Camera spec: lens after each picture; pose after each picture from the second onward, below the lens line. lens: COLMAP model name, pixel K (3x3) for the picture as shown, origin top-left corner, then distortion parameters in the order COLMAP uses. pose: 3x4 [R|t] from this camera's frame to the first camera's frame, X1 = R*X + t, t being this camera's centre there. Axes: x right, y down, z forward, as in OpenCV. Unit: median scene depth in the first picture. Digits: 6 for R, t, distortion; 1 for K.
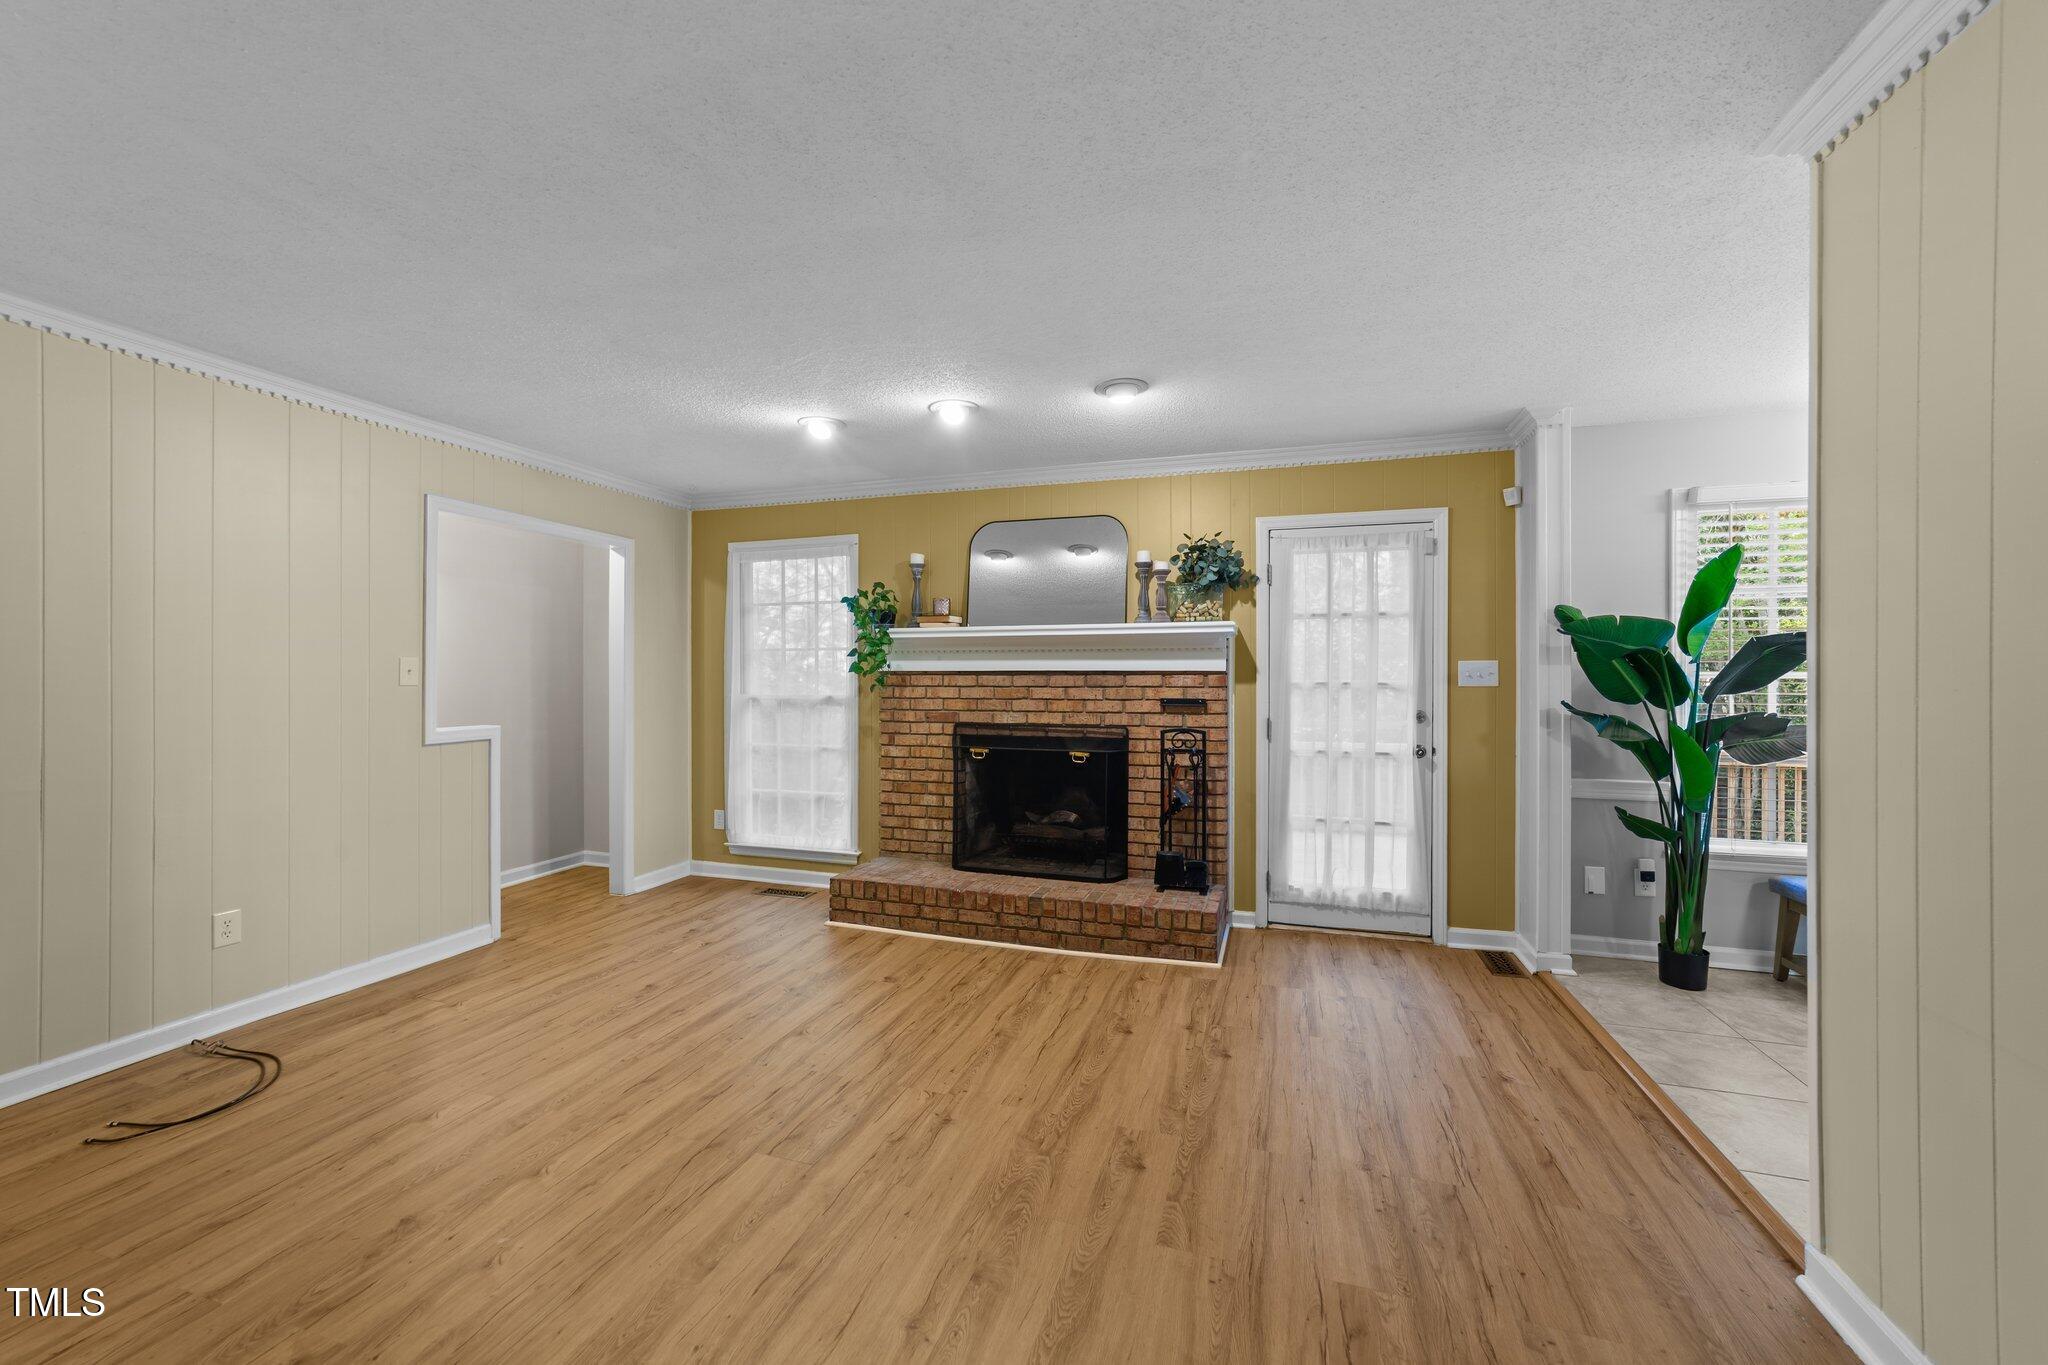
lens RADIAL K [[782.4, 0, 1024.2], [0, 782.4, 681.0], [0, 0, 1]] dist [-0.020613, 0.010232]
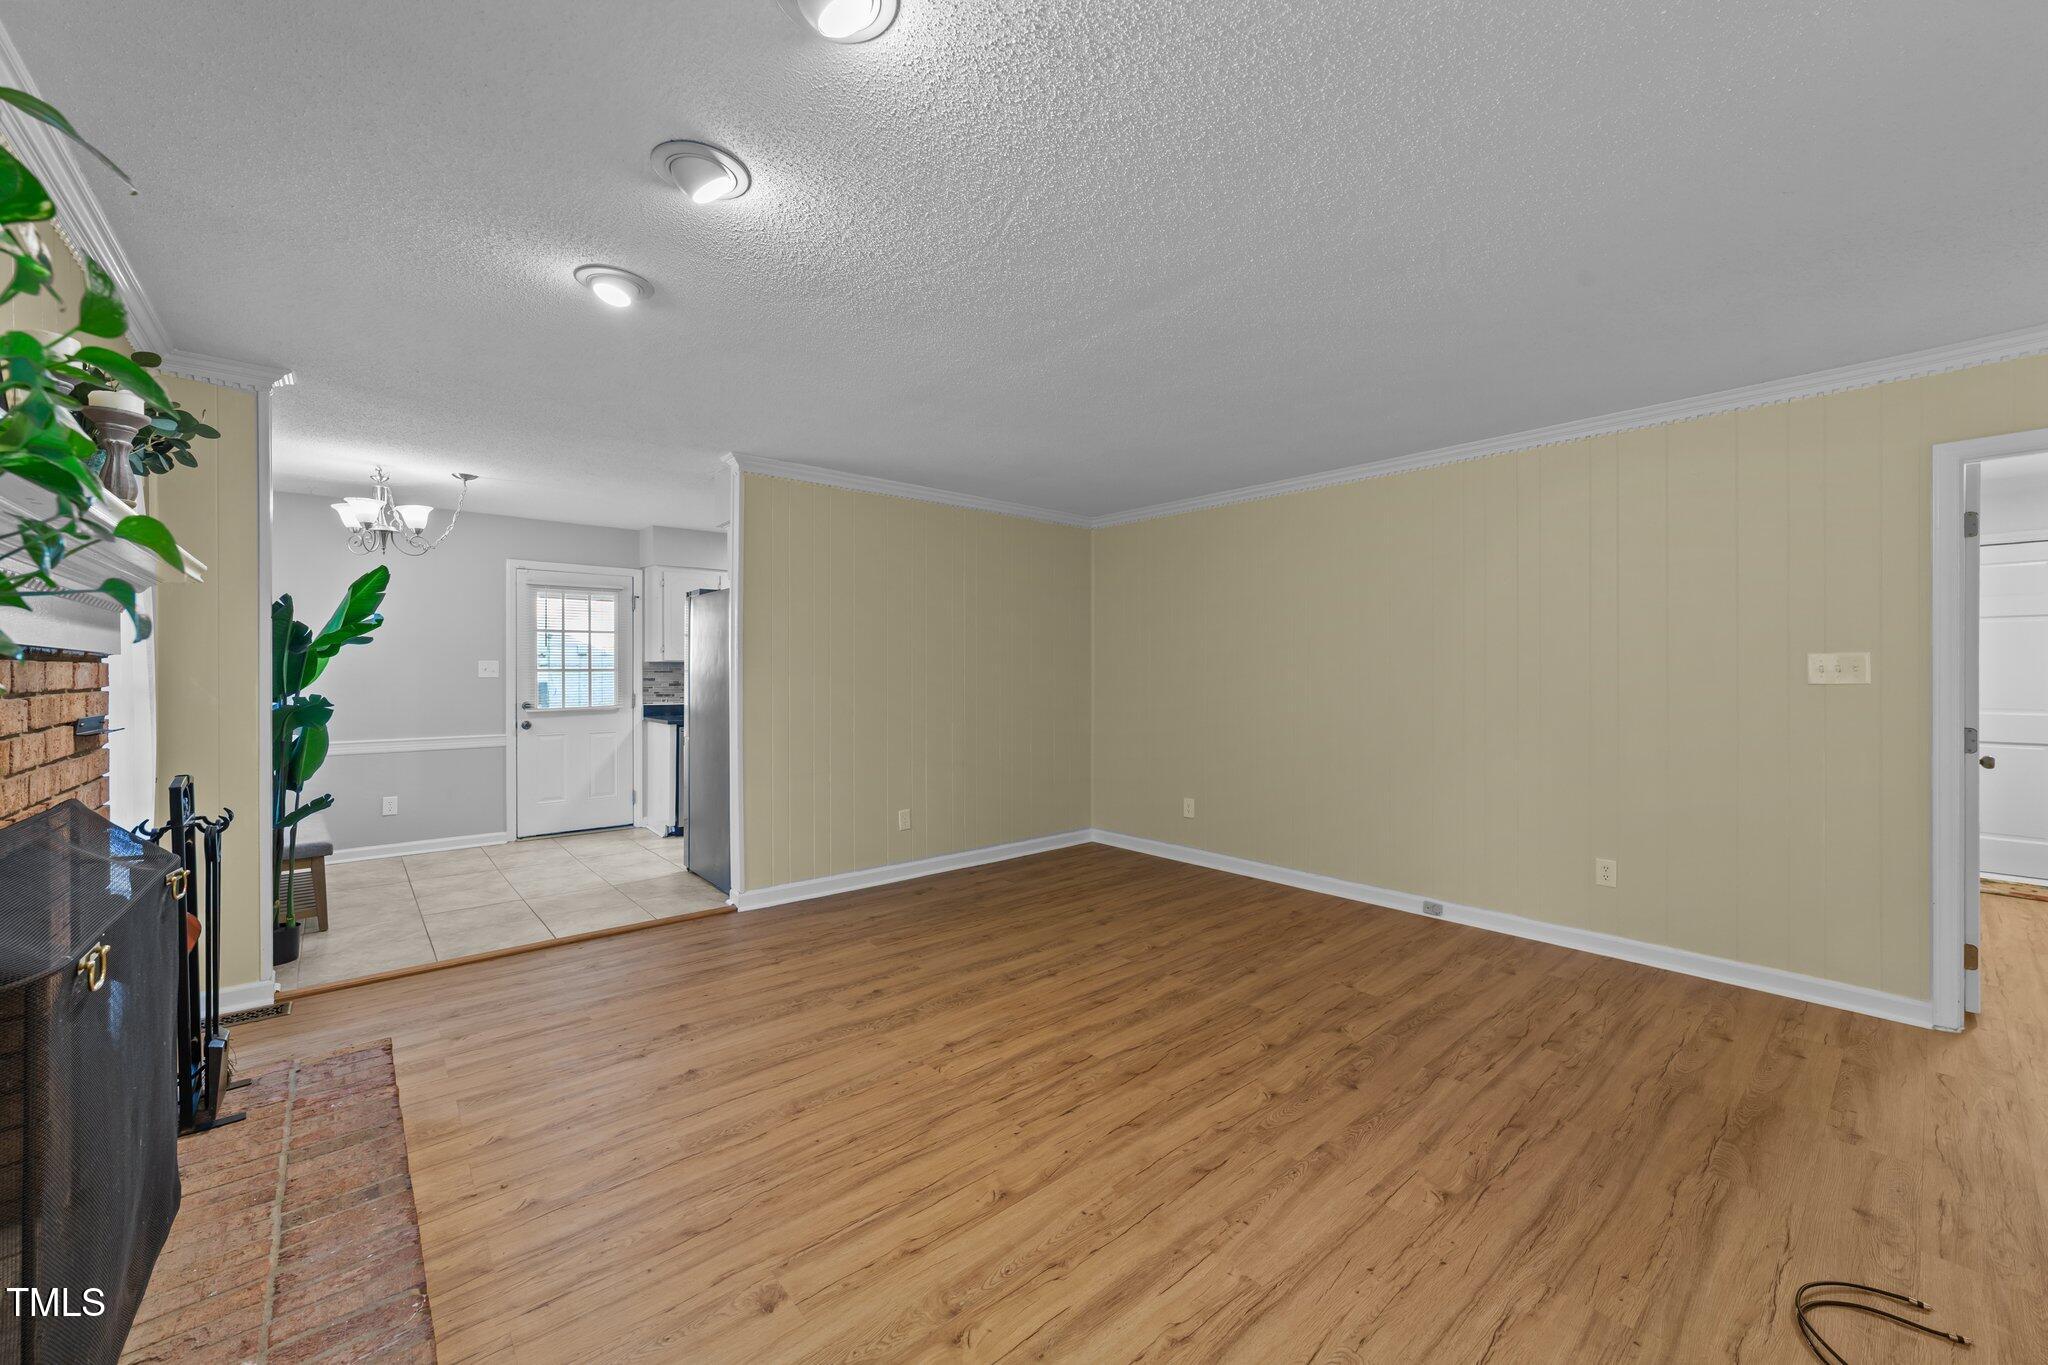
lens RADIAL K [[782.4, 0, 1024.2], [0, 782.4, 681.0], [0, 0, 1]] dist [-0.020613, 0.010232]
pose [[-0.853561, -0.005841, 0.520960, -0.851698], [-0.000657, 0.999948, 0.010135, -0.004491], [-0.520992, 0.008309, -0.853521, 2.041981]]
